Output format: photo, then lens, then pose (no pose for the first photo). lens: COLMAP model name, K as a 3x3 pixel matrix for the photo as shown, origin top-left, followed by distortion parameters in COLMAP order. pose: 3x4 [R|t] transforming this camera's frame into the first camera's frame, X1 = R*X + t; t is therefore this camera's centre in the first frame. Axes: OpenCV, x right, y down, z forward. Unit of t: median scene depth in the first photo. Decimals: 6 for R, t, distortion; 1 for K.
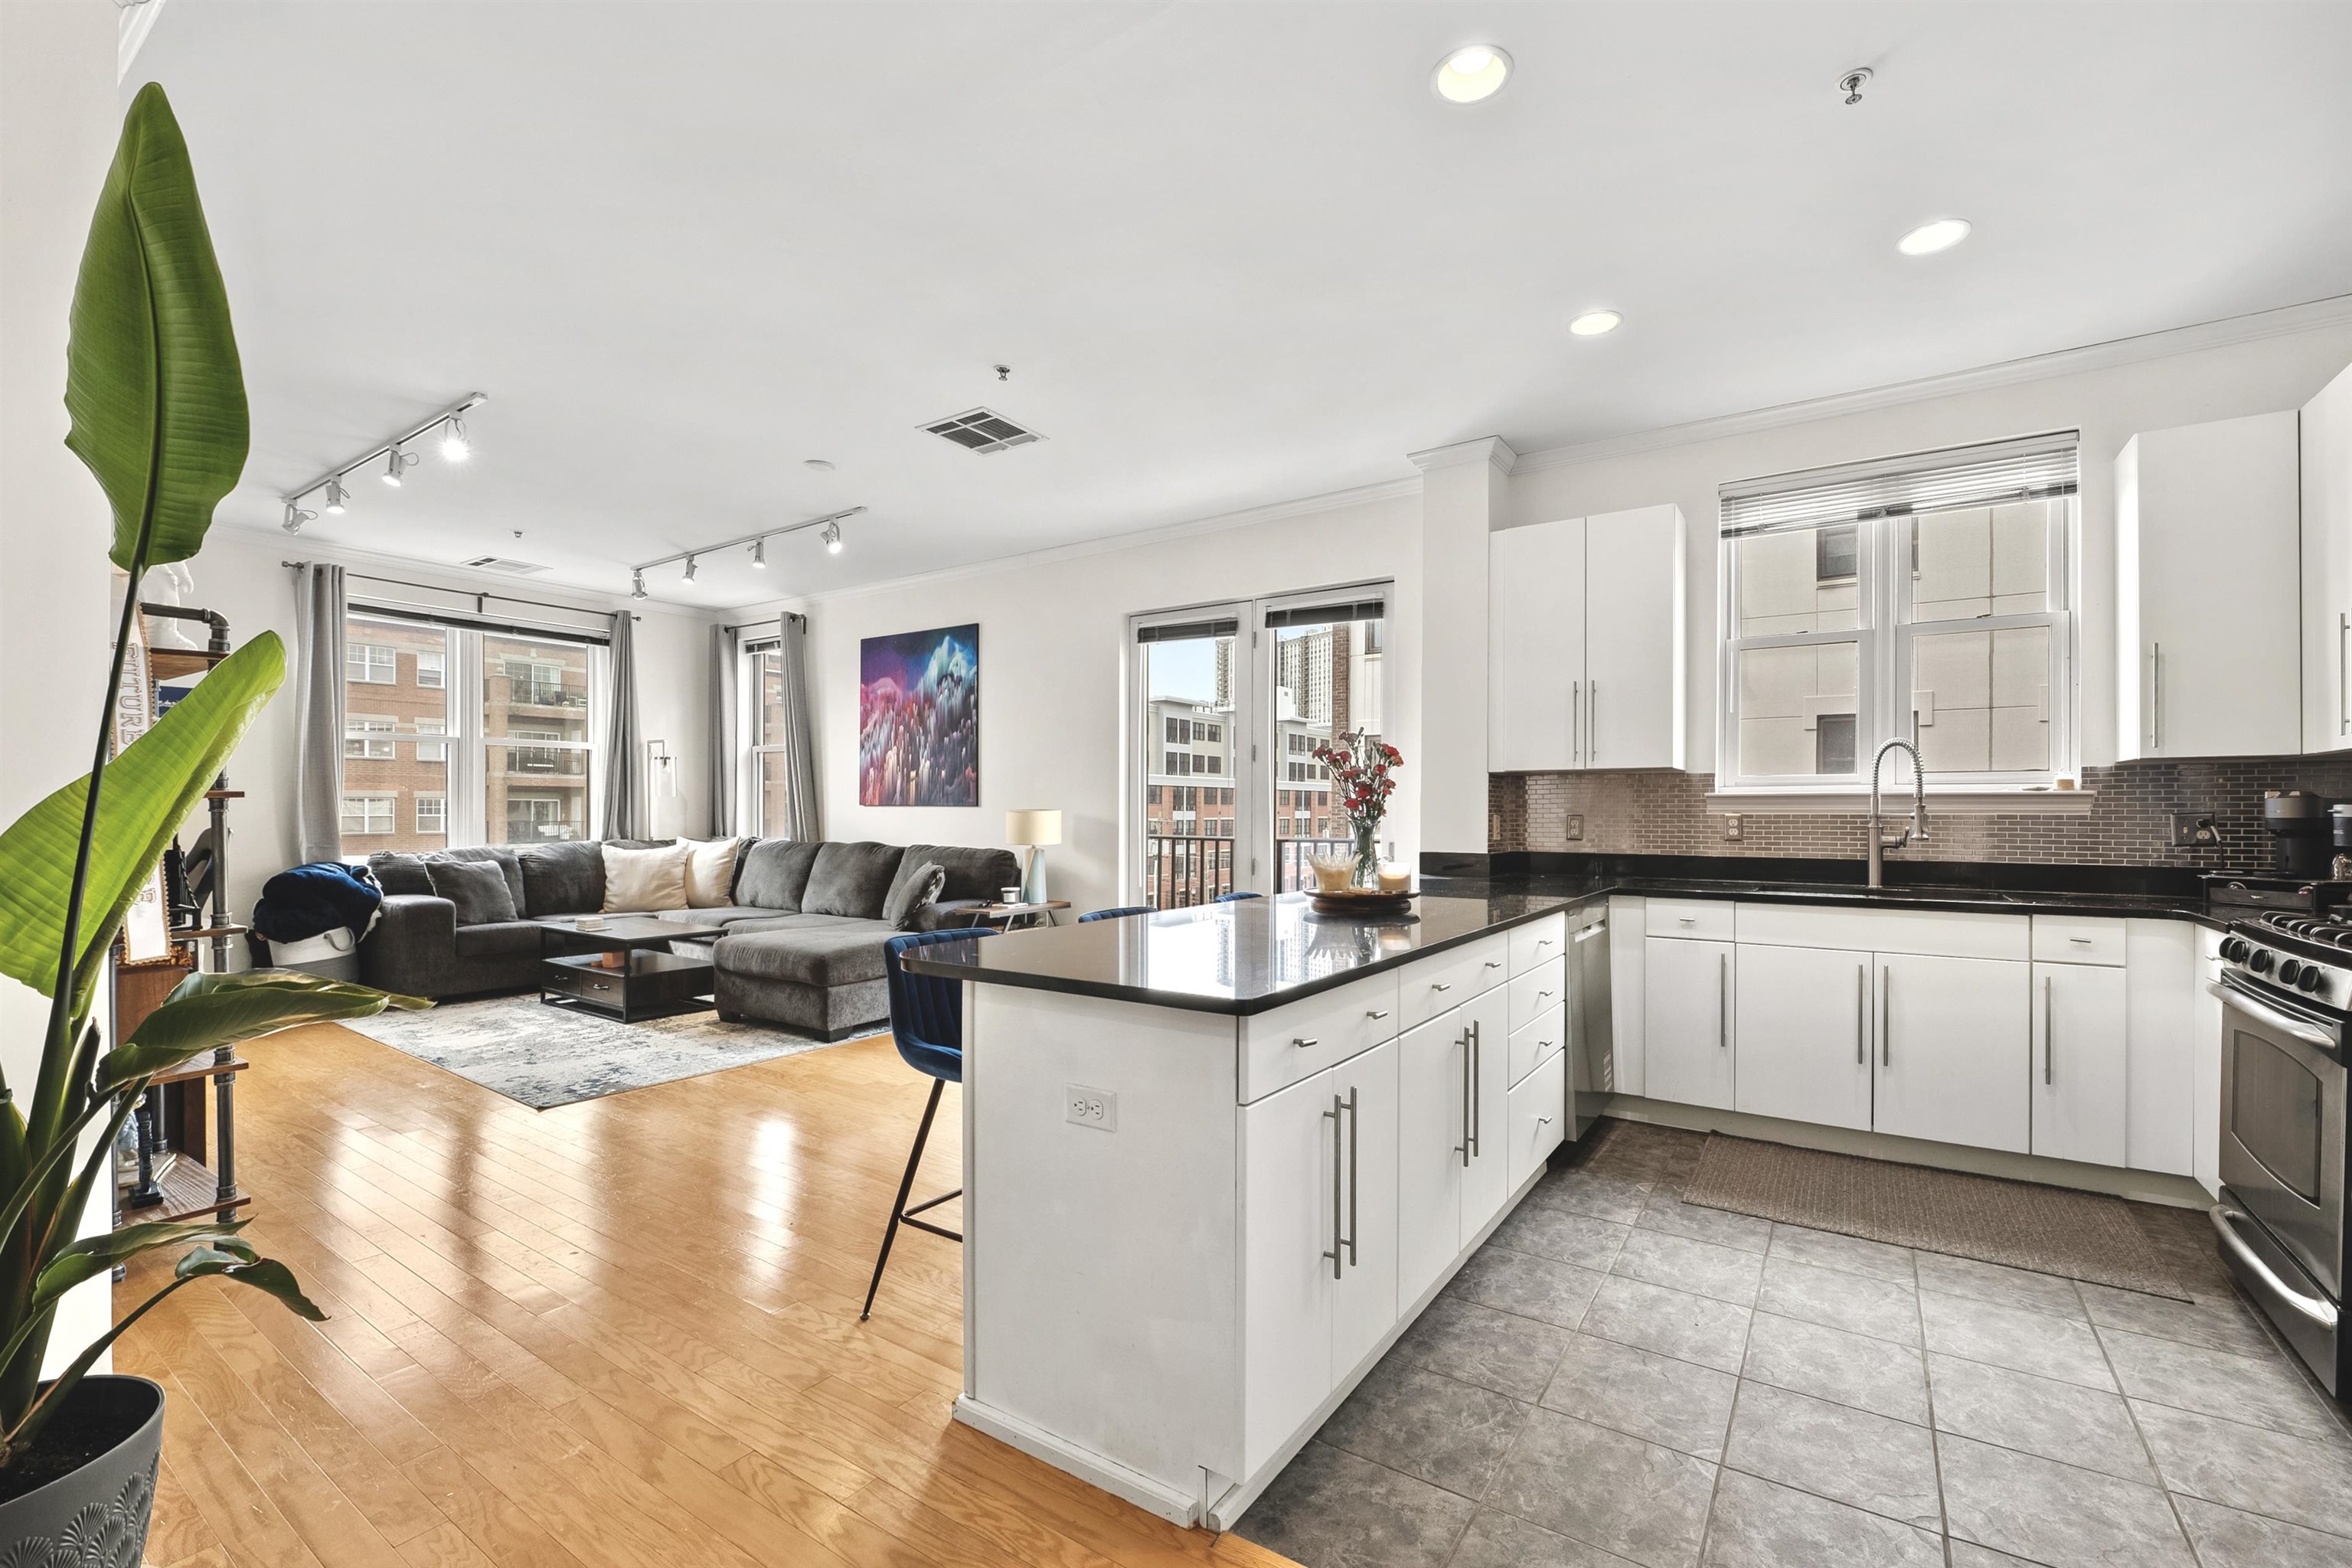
lens RADIAL K [[978.8, 0, 1221.4], [0, 978.8, 813.1], [0, 0, 1]] dist [-0.008511, -0.000823]
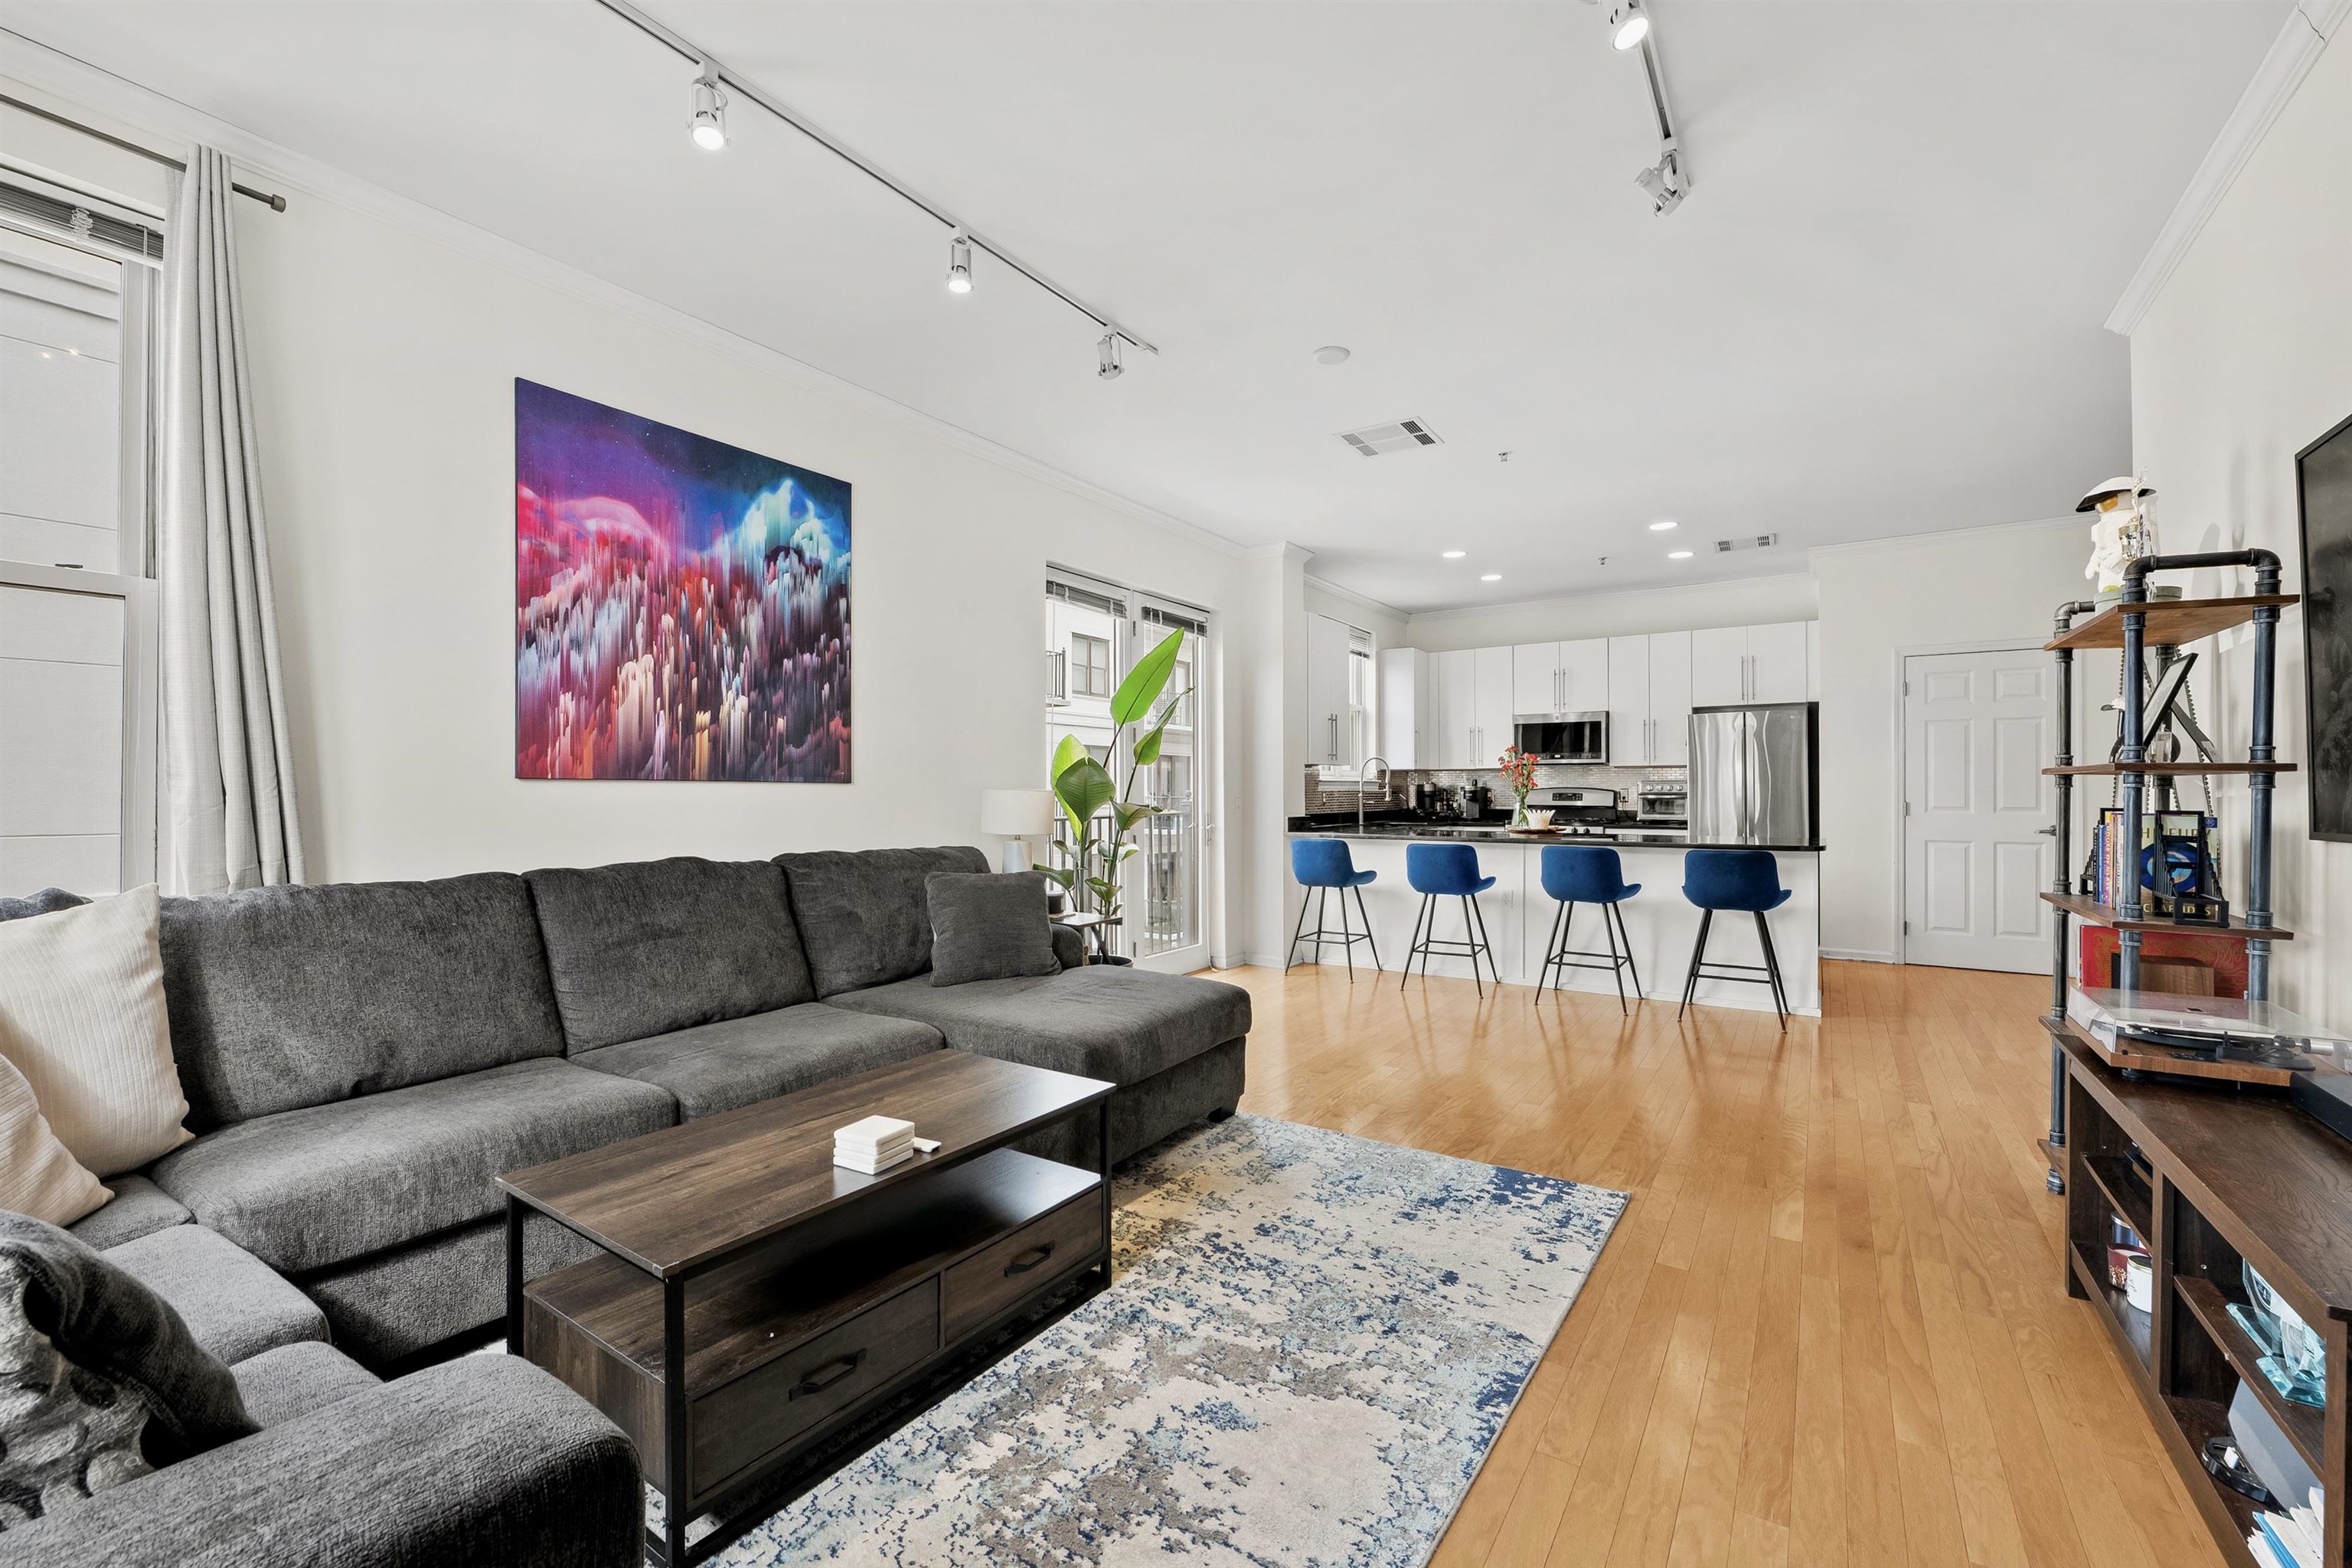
lens RADIAL K [[978.8, 0, 1164.5], [0, 978.8, 786.3], [0, 0, 1]] dist [-0.008511, -0.000823]
pose [[0.016066, 0.000032, 0.999871, -1.544024], [0.001763, 0.999998, -0.000060, -0.008267], [-0.999869, 0.001764, 0.016066, 1.430982]]
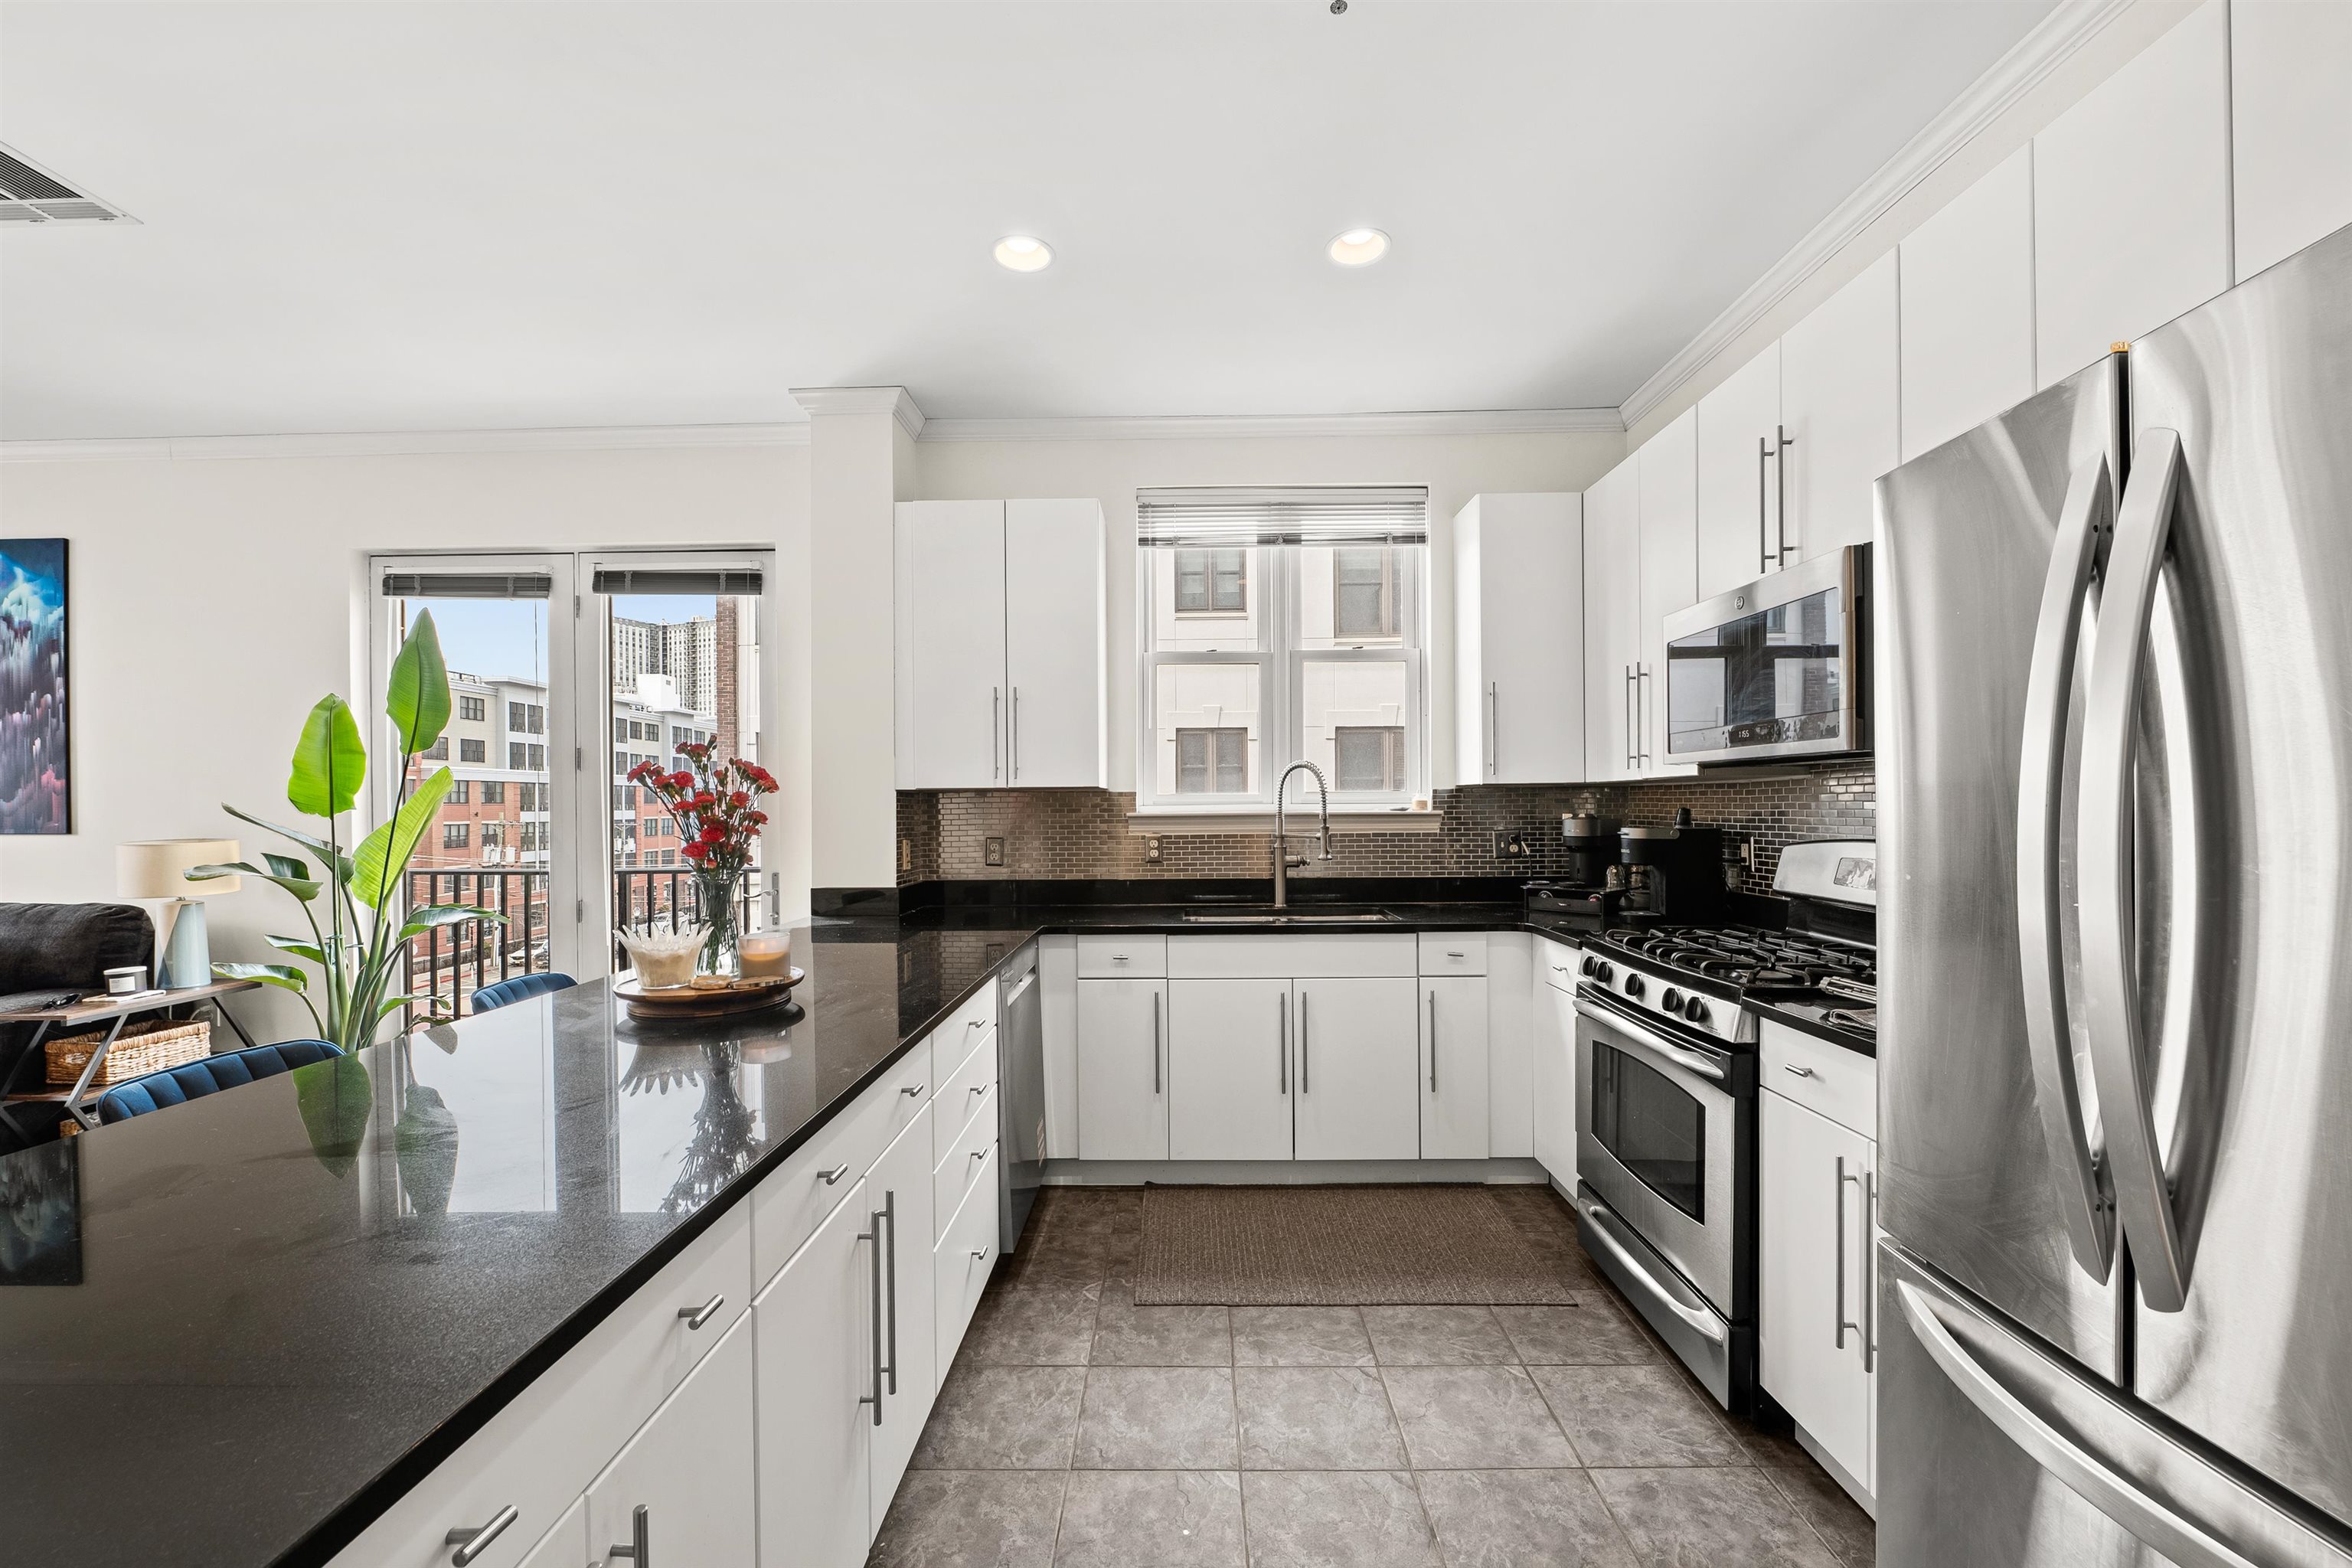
lens RADIAL K [[978.8, 0, 1187.0], [0, 978.8, 816.2], [0, 0, 1]] dist [-0.008511, -0.000823]
pose [[0.847503, -0.011938, 0.530657, 0.047442], [0.011180, 0.999927, 0.004641, -0.023830], [-0.530674, 0.002000, 0.847574, 0.189124]]
